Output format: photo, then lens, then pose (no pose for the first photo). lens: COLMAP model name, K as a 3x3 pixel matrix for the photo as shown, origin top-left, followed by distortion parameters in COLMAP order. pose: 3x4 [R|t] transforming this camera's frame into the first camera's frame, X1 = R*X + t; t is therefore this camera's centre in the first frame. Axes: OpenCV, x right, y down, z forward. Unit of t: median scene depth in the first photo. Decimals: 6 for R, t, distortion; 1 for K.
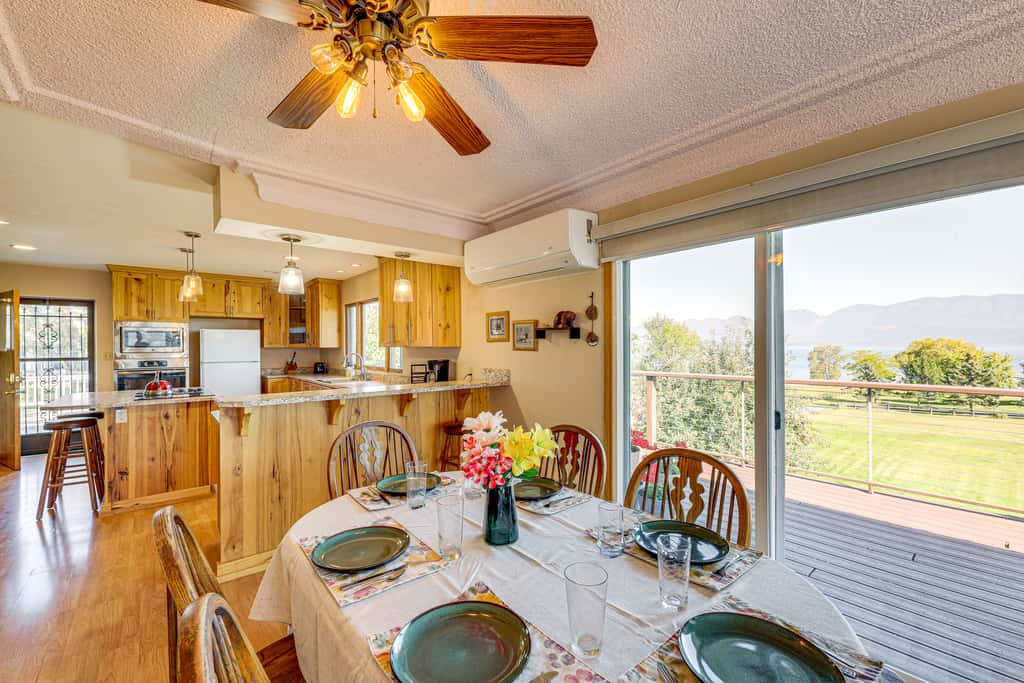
lens RADIAL K [[418.2, 0, 509.6], [0, 418.2, 342.9], [0, 0, 1]] dist [0.010588, -0.004499]
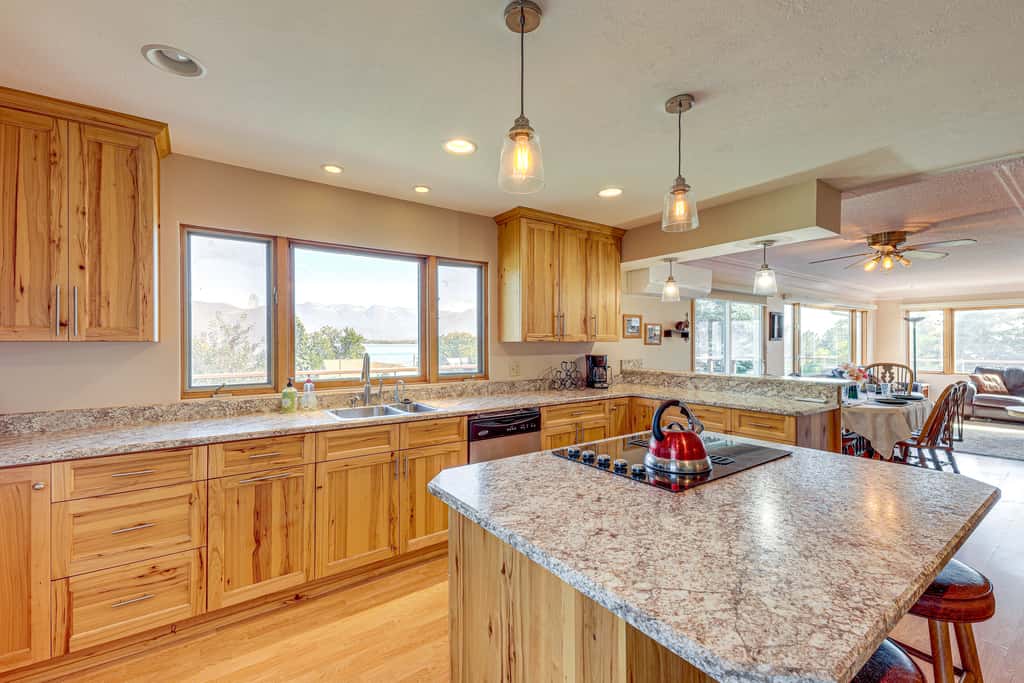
lens RADIAL K [[433.8, 0, 509.5], [0, 433.8, 342.0], [0, 0, 1]] dist [0.001878, -0.001348]
pose [[0.076250, 0.009478, 0.997044, -1.240736], [-0.007440, 0.999932, -0.008937, 0.020854], [-0.997061, -0.006737, 0.076315, 1.139497]]
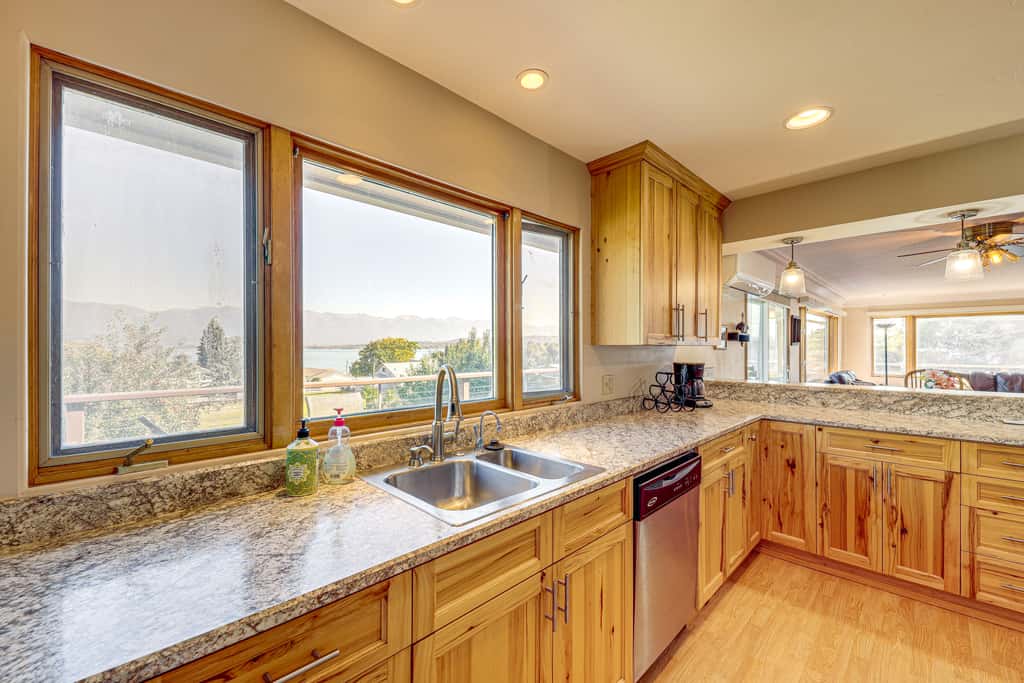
lens RADIAL K [[433.8, 0, 530.4], [0, 433.8, 342.7], [0, 0, 1]] dist [0.001878, -0.001348]
pose [[-0.095762, 0.018251, 0.995237, -0.927939], [-0.008587, 0.999780, -0.019160, 0.021762], [-0.995367, -0.010381, -0.095584, 1.397493]]
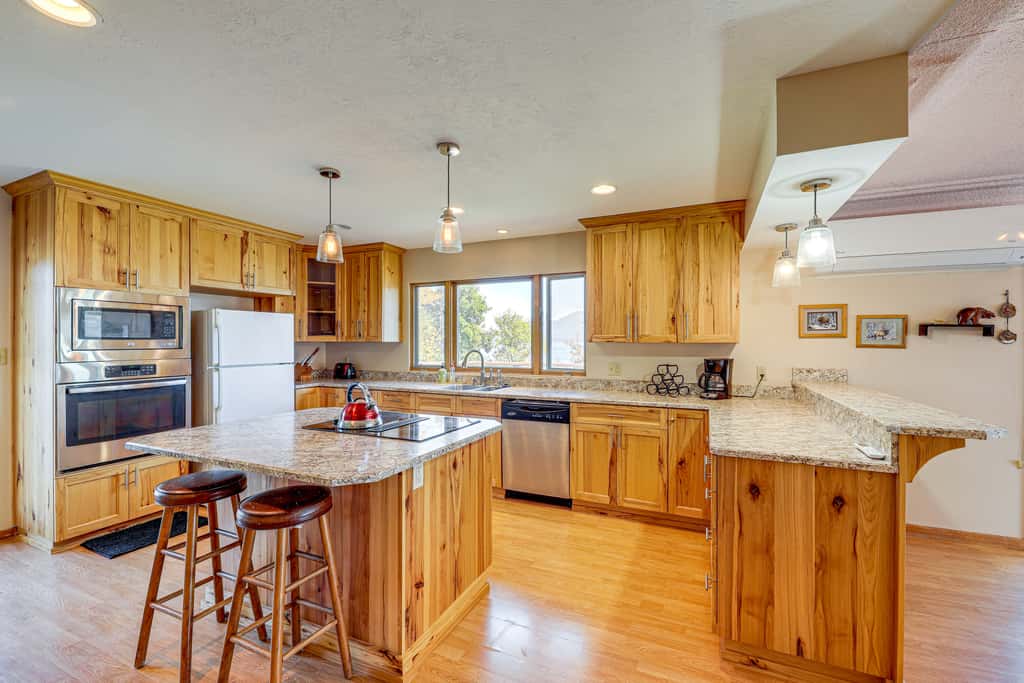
lens RADIAL K [[418.2, 0, 519.4], [0, 418.2, 343.3], [0, 0, 1]] dist [0.010588, -0.004499]
pose [[0.899527, 0.004580, 0.436842, -0.898355], [-0.010583, 0.999880, 0.011309, 0.004979], [-0.436738, -0.014796, 0.899467, 0.422934]]
